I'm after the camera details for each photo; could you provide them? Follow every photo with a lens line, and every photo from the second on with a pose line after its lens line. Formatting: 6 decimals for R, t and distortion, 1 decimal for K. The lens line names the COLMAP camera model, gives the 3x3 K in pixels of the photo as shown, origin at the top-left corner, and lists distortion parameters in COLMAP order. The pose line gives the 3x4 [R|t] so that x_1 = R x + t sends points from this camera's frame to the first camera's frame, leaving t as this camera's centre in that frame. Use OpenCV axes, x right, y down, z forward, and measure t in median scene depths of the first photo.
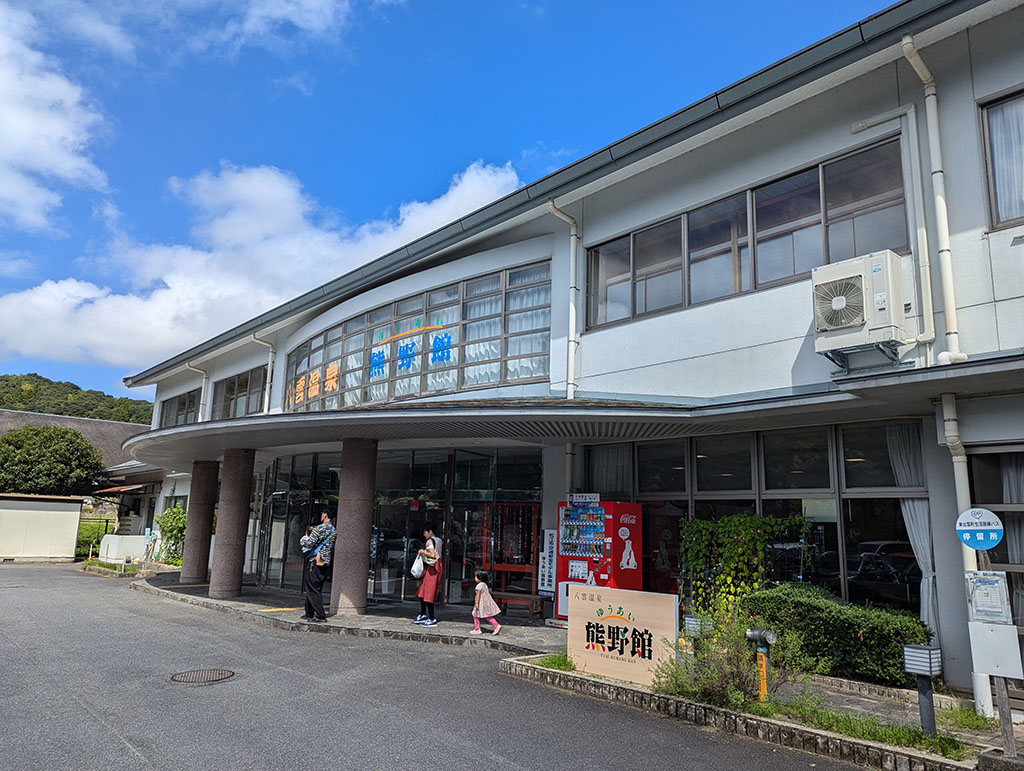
lens RADIAL K [[720.9, 0, 513.1], [0, 720.9, 386.3], [0, 0, 1]] dist [0.036534, -0.002593]
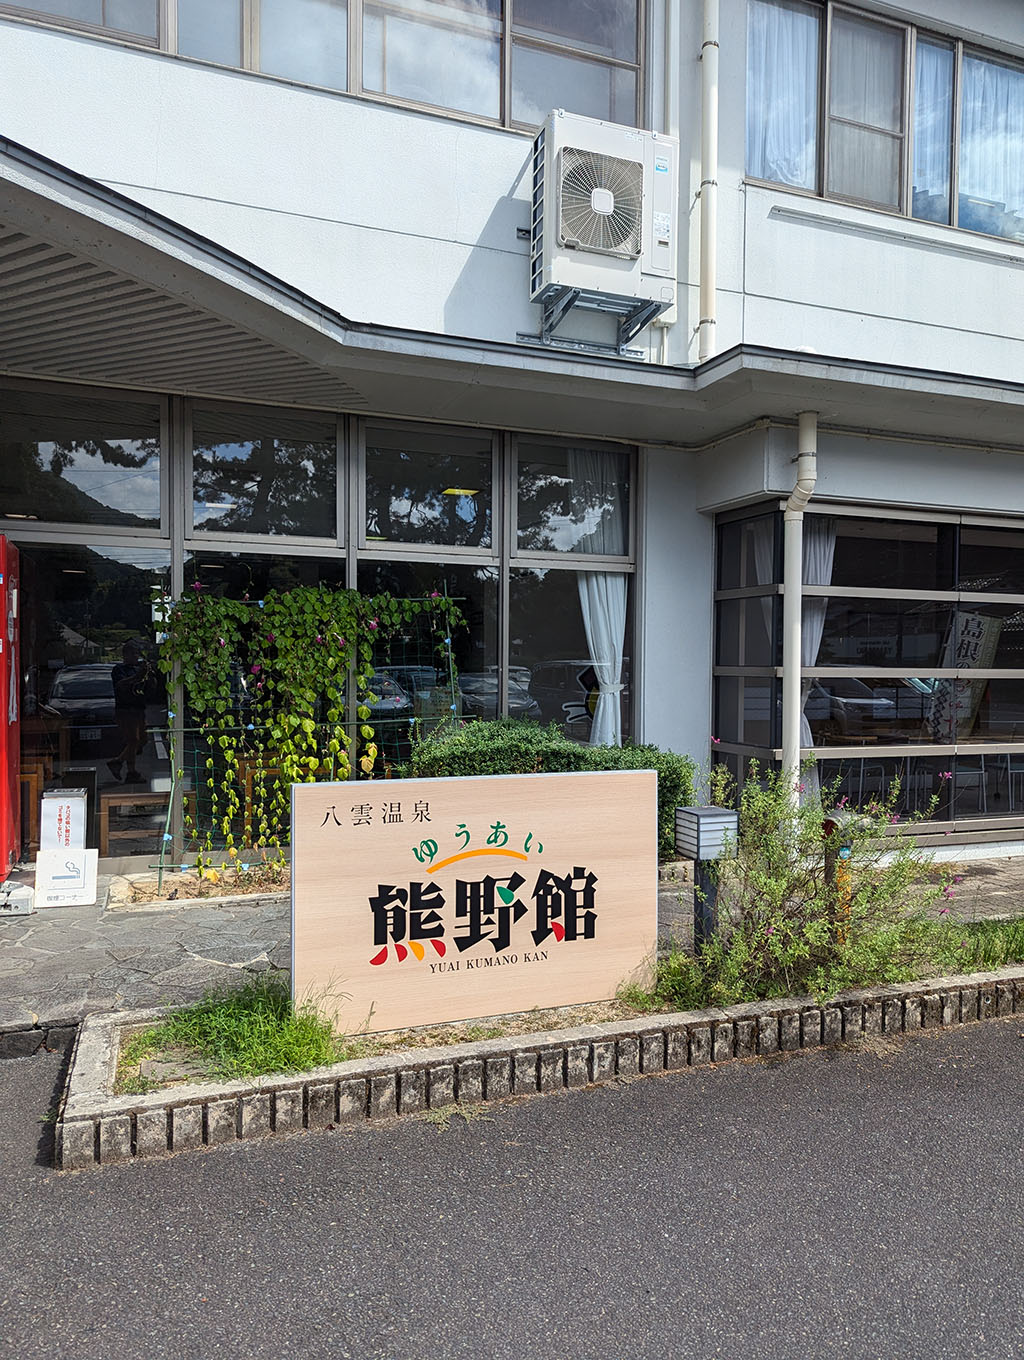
lens RADIAL K [[957.4, 0, 512.6], [0, 957.4, 684.6], [0, 0, 1]] dist [0.036534, -0.002593]
pose [[0.348885, -0.045087, 0.936080, -0.286449], [-0.185216, 0.975823, 0.116033, 0.182218], [-0.918681, -0.213860, 0.332099, 0.851048]]
